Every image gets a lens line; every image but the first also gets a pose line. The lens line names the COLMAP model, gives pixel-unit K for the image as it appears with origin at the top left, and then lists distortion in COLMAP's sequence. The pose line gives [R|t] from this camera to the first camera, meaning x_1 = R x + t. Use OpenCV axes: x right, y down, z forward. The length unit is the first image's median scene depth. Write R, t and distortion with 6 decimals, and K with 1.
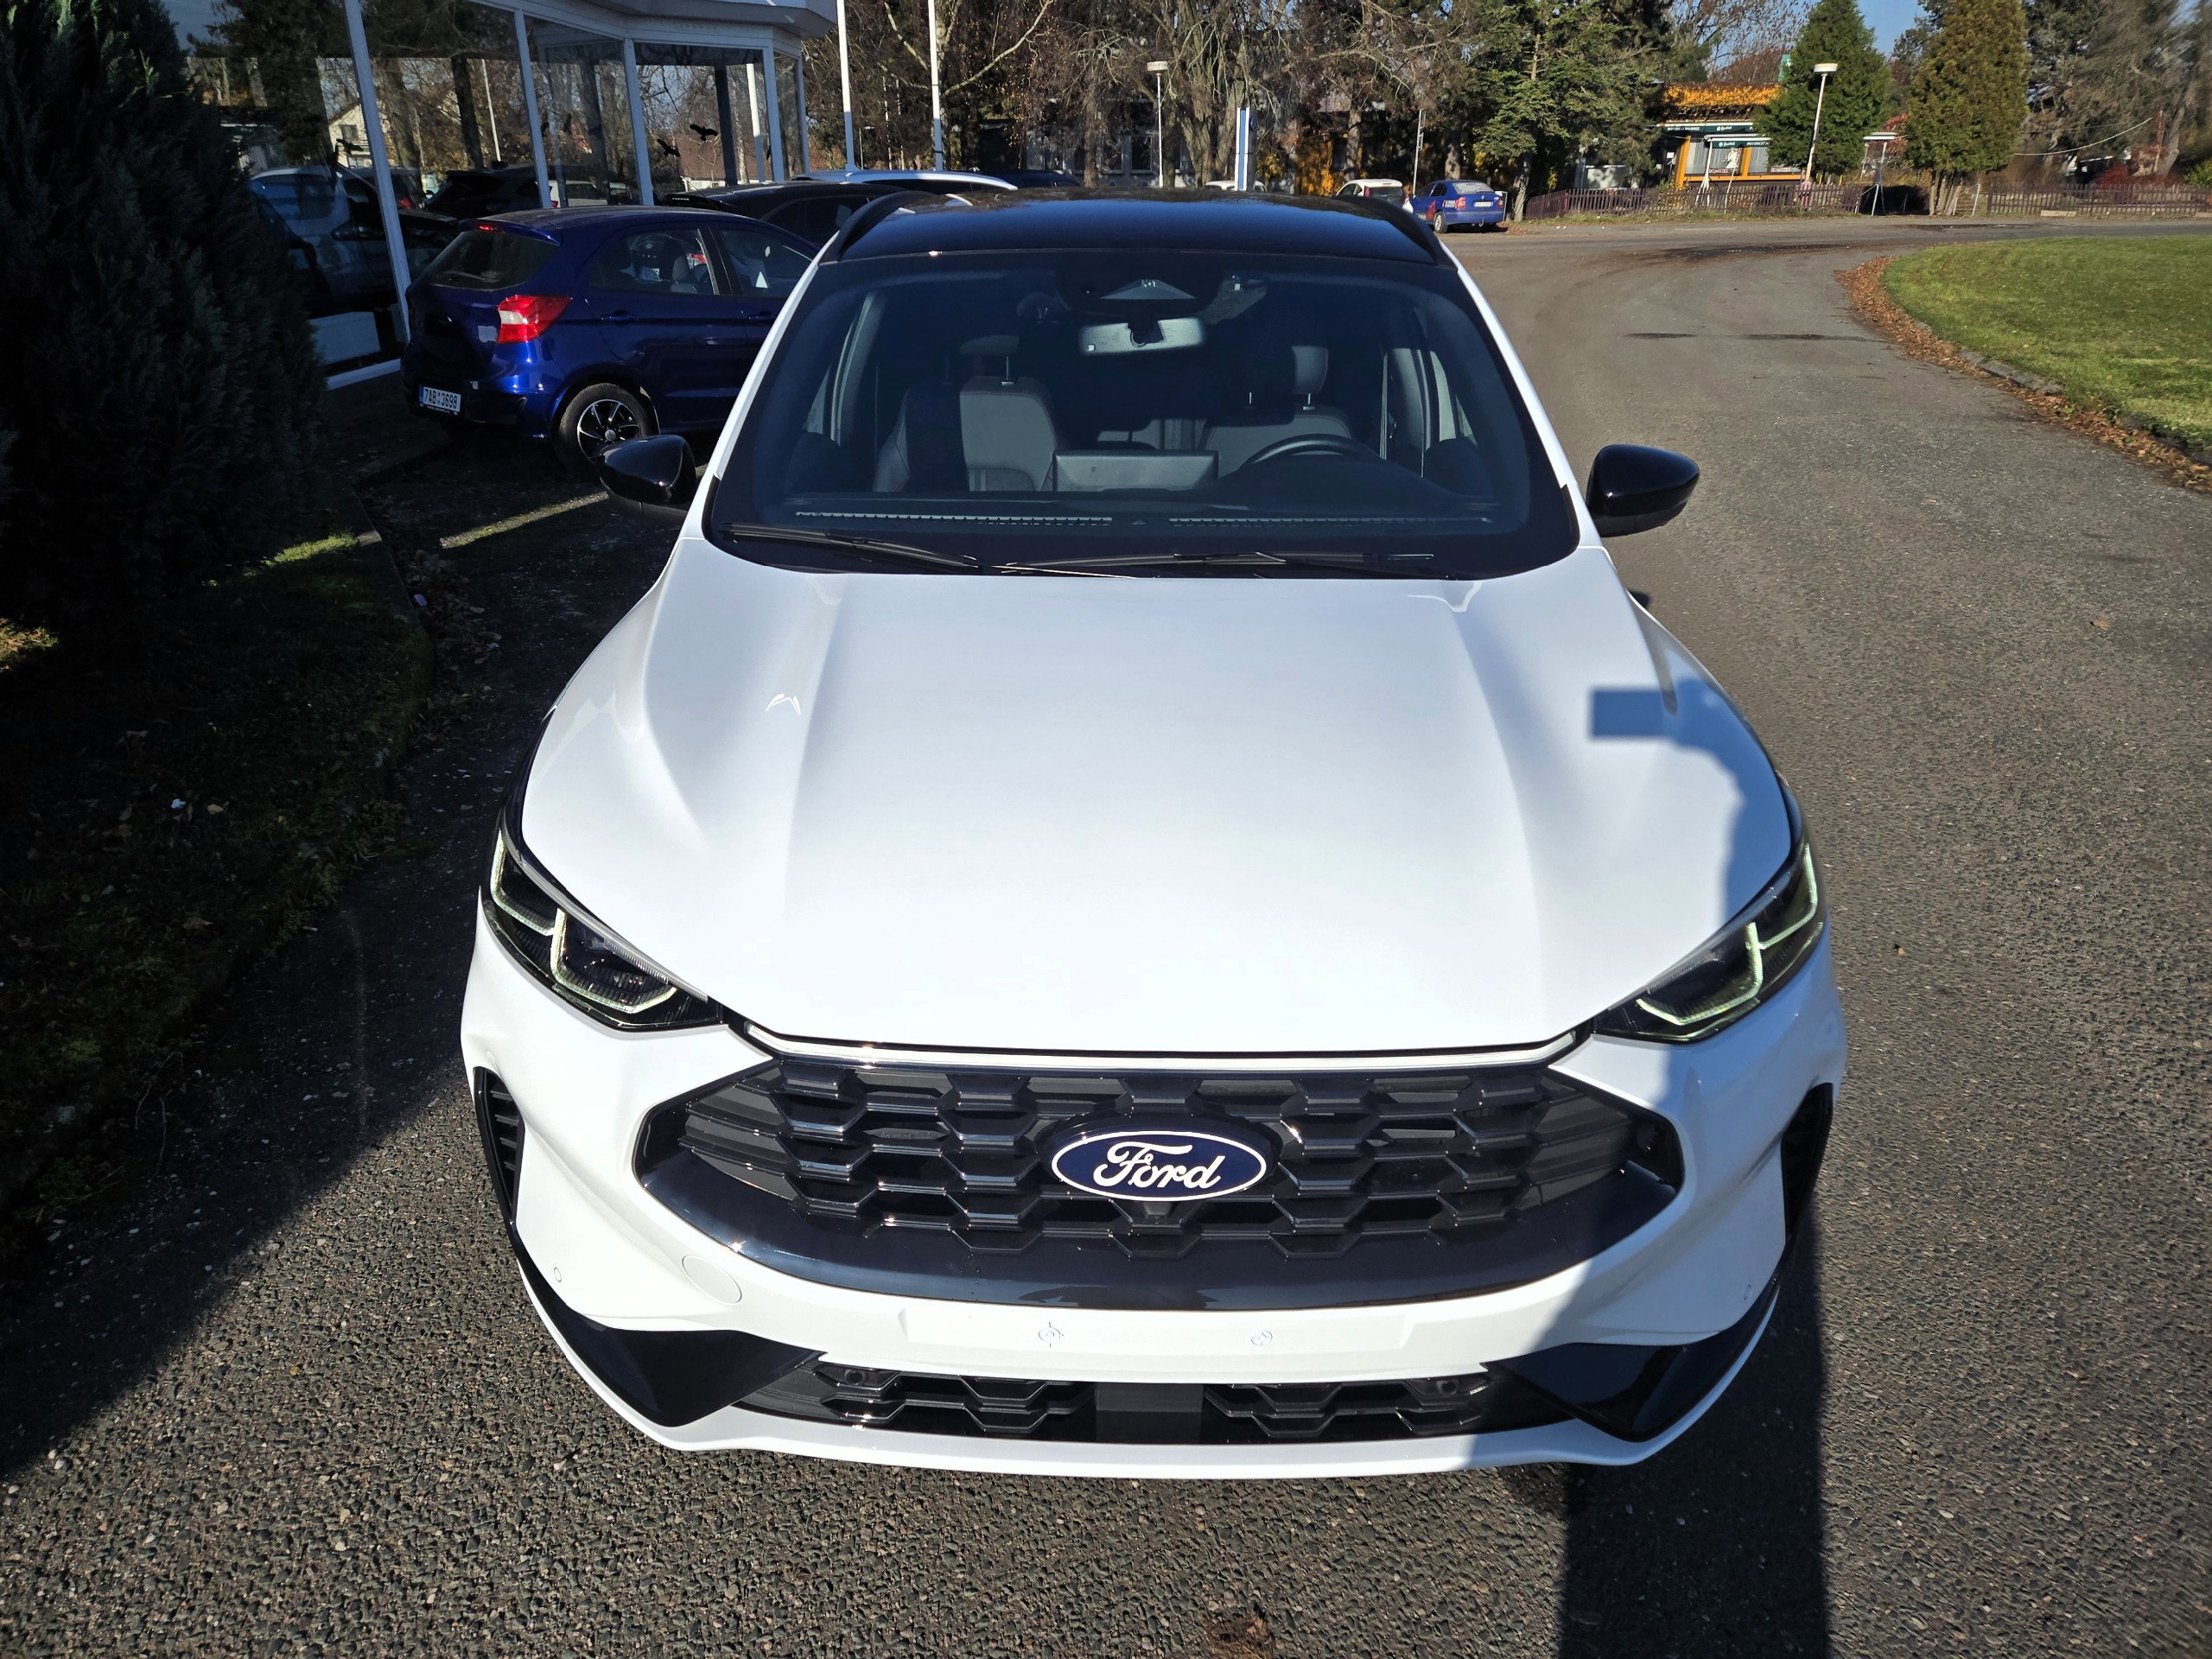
lens RADIAL K [[1439.1, 0, 1102.2], [0, 1439.1, 810.2], [0, 0, 1]] dist [0.096022, -0.075482]
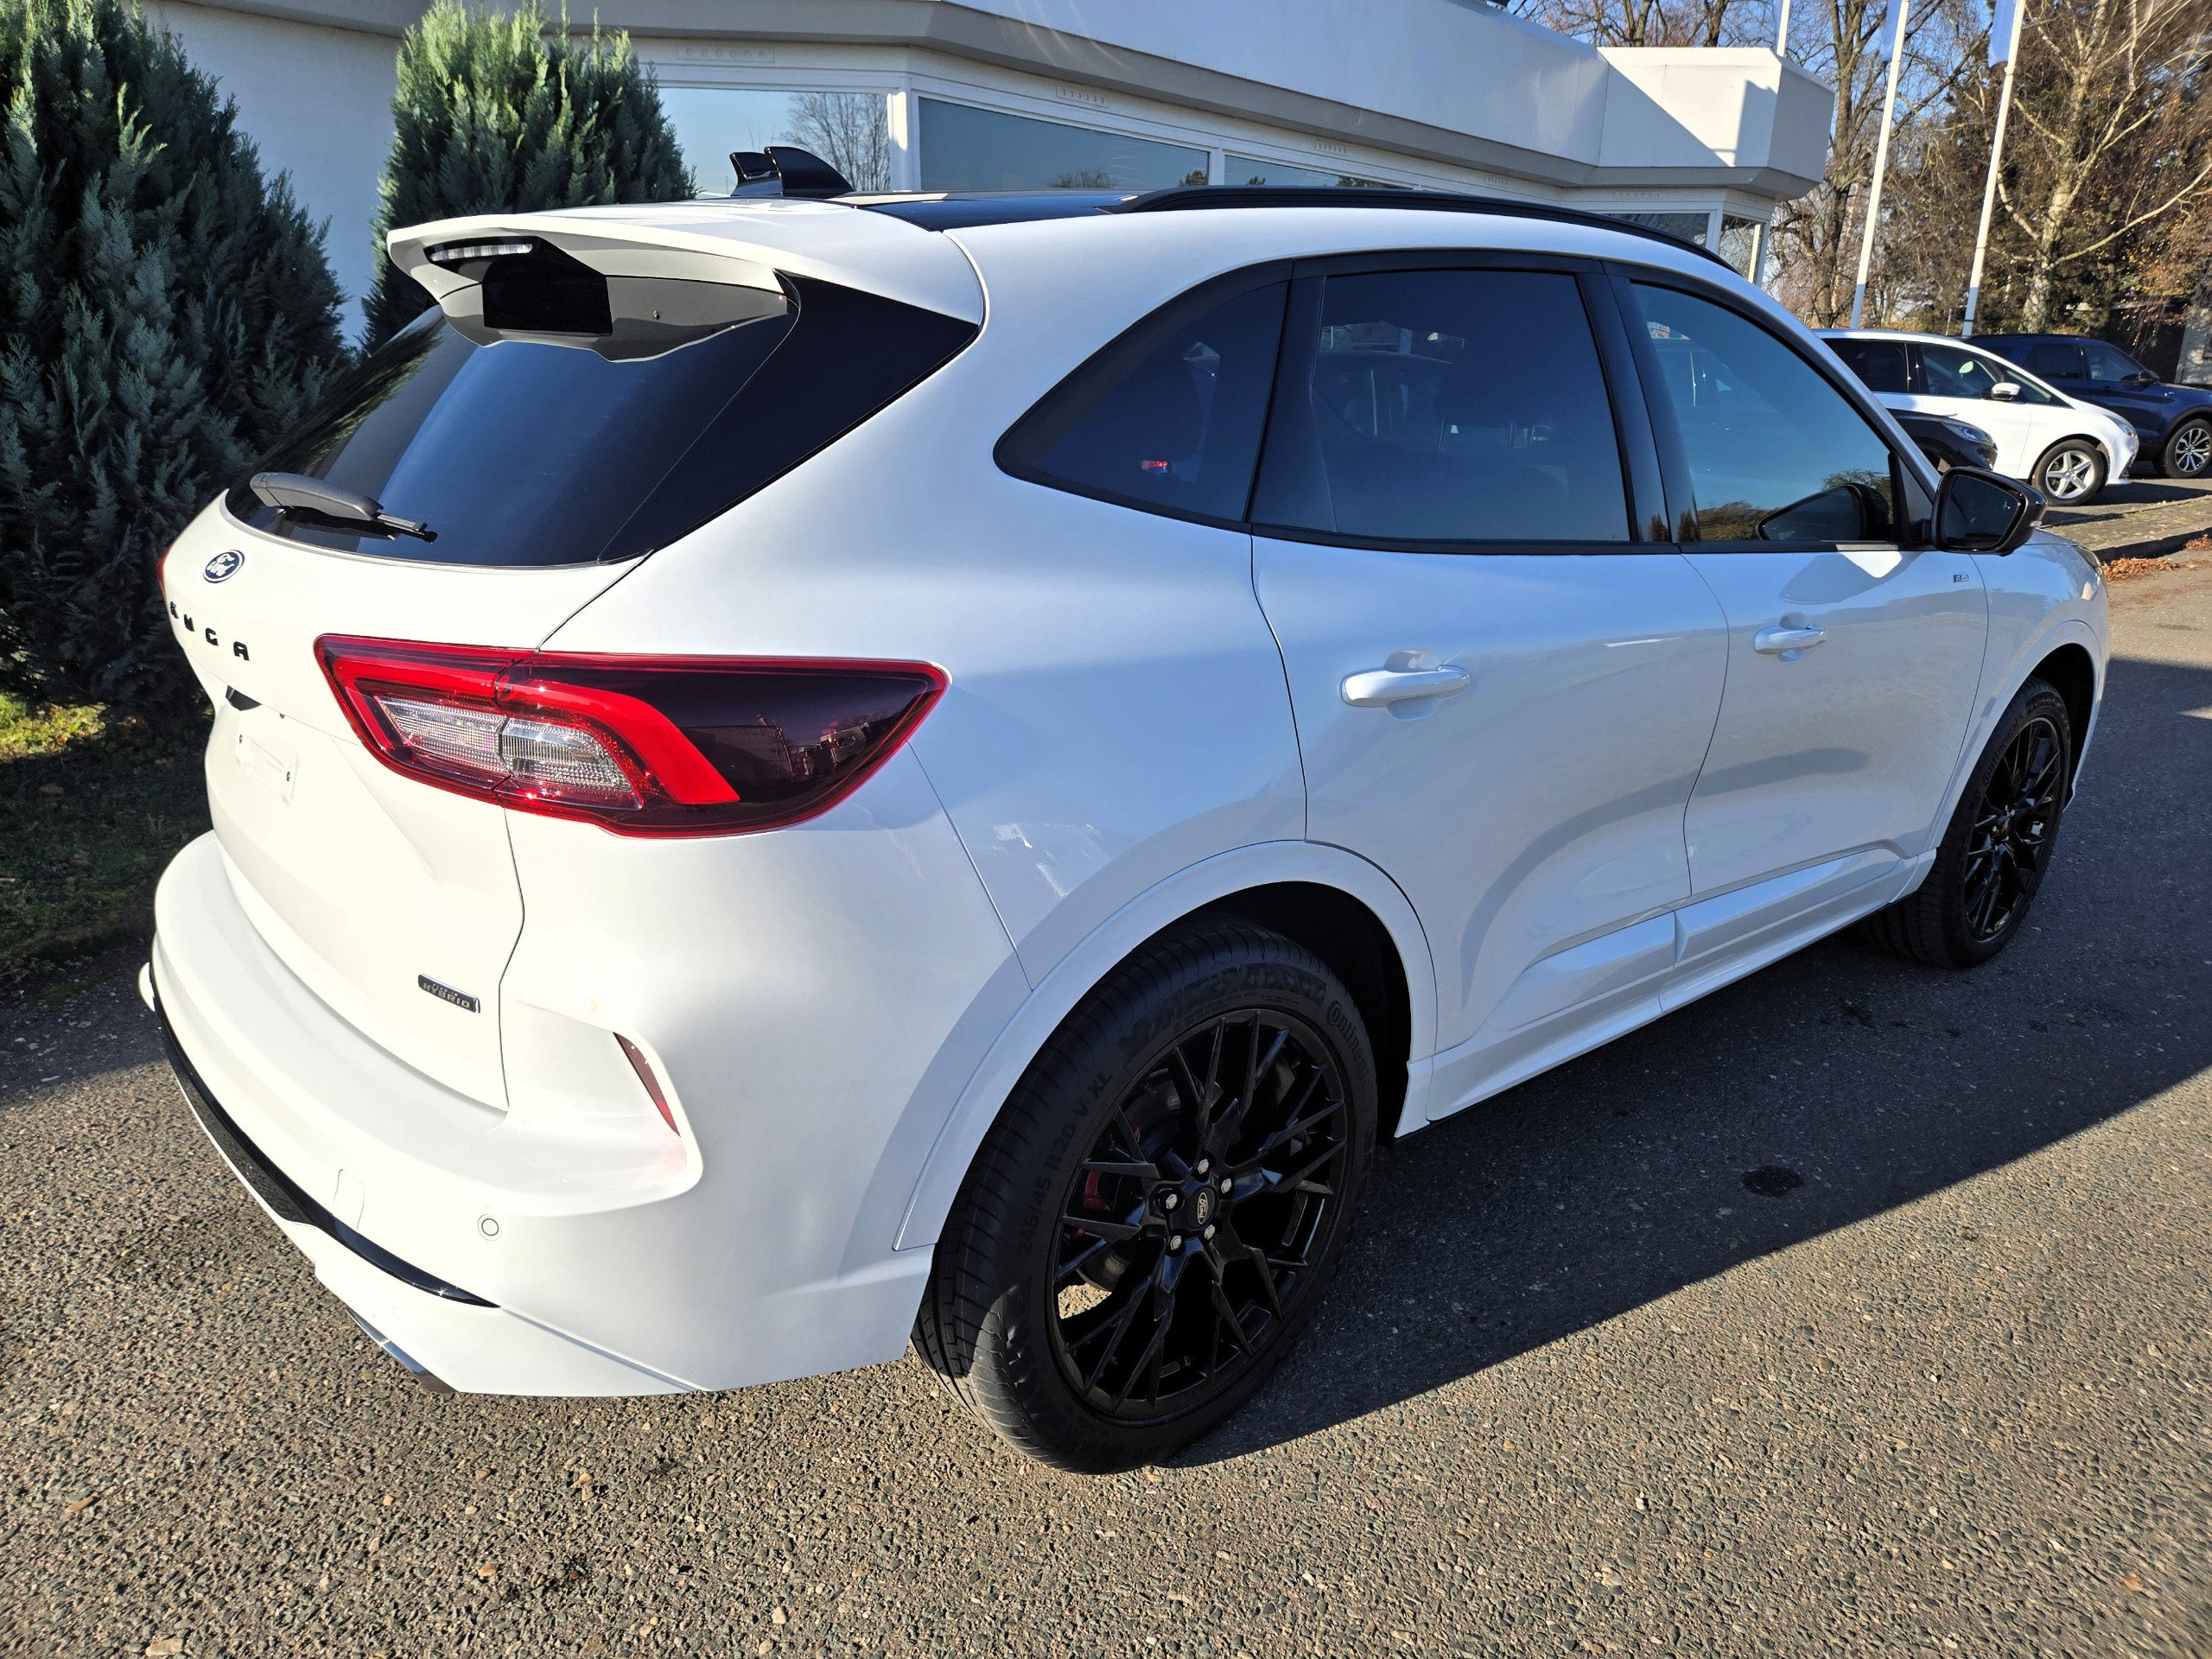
lens RADIAL K [[1467.4, 0, 1083.3], [0, 1467.4, 799.1], [0, 0, 1]] dist [0.082608, -0.066046]
pose [[0.779824, 0.190119, -0.596431, 0.842076], [-0.261845, 0.964478, -0.034920, -0.168082], [0.568606, 0.183404, 0.801904, 0.677969]]
